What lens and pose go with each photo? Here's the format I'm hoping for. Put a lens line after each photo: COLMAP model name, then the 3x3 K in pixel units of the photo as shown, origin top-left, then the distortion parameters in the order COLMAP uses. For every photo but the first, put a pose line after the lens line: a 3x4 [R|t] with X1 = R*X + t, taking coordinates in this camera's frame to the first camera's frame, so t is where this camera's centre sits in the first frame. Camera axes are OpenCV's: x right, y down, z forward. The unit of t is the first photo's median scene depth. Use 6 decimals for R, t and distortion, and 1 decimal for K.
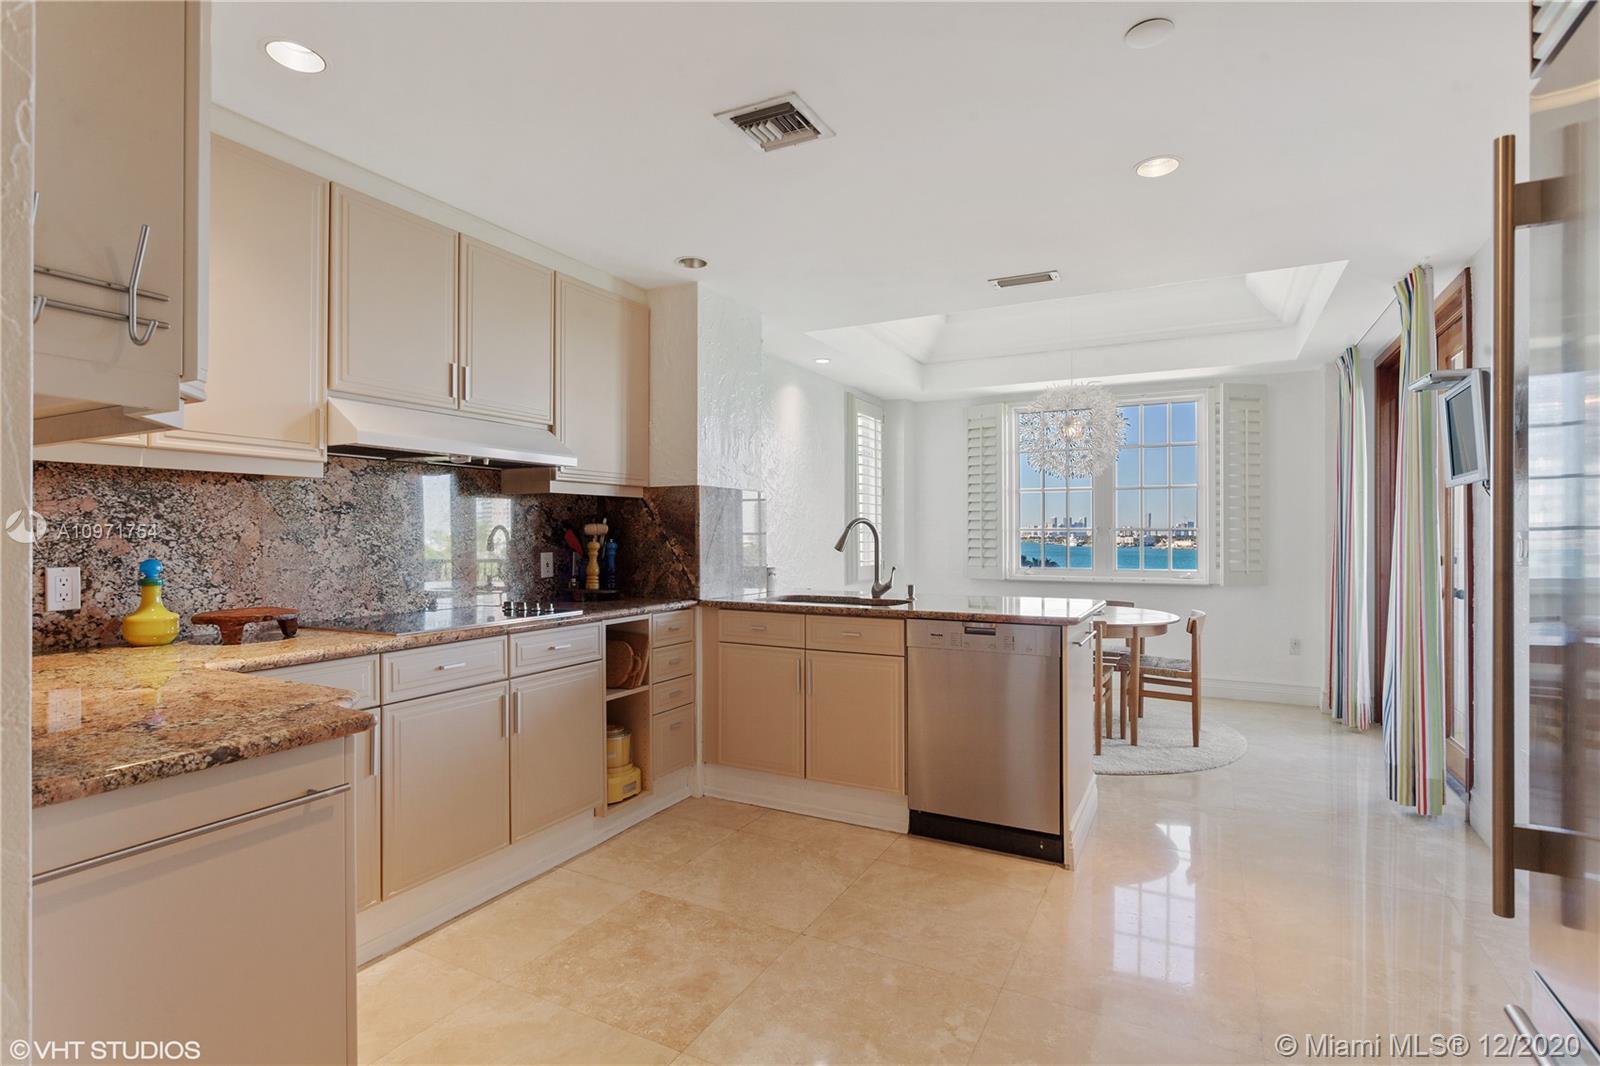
lens RADIAL K [[774.2, 0, 800.0], [0, 774.2, 533.0], [0, 0, 1]] dist [-0.012583, 0.005618]
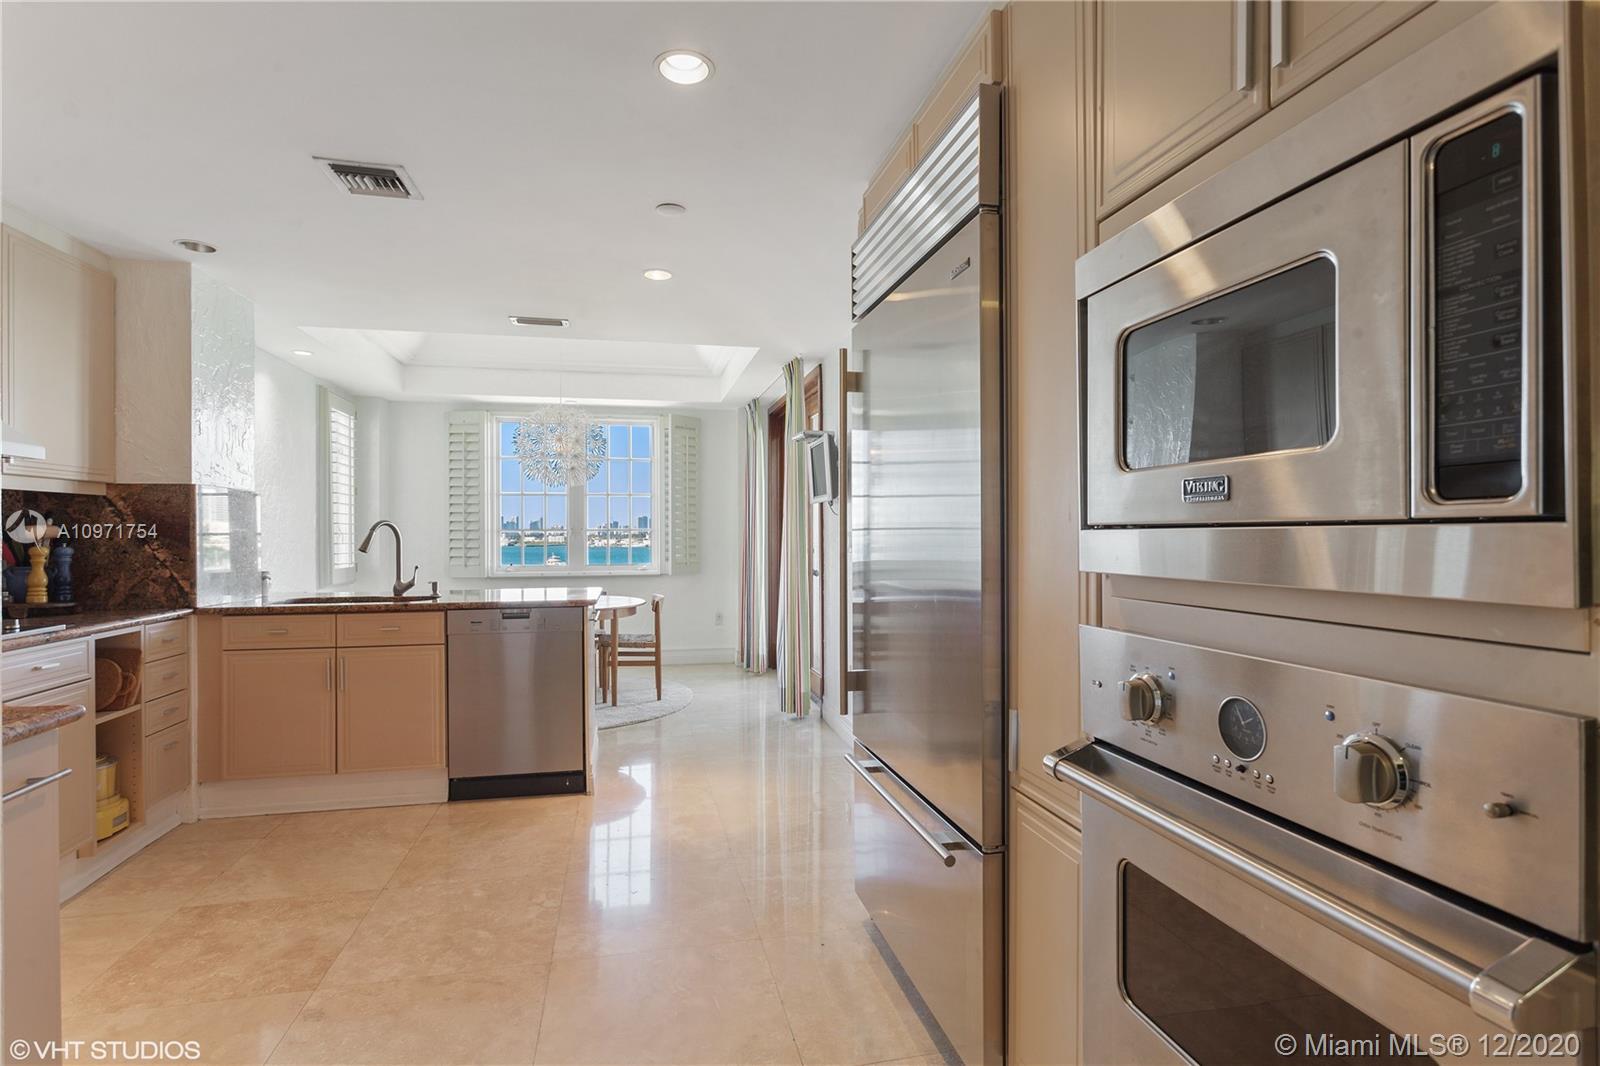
lens RADIAL K [[774.2, 0, 800.0], [0, 774.2, 533.0], [0, 0, 1]] dist [-0.012583, 0.005618]
pose [[0.766356, -0.003680, 0.642406, -0.167030], [0.003280, 0.999993, 0.001816, -0.002276], [-0.642408, 0.000715, 0.766363, -0.170256]]
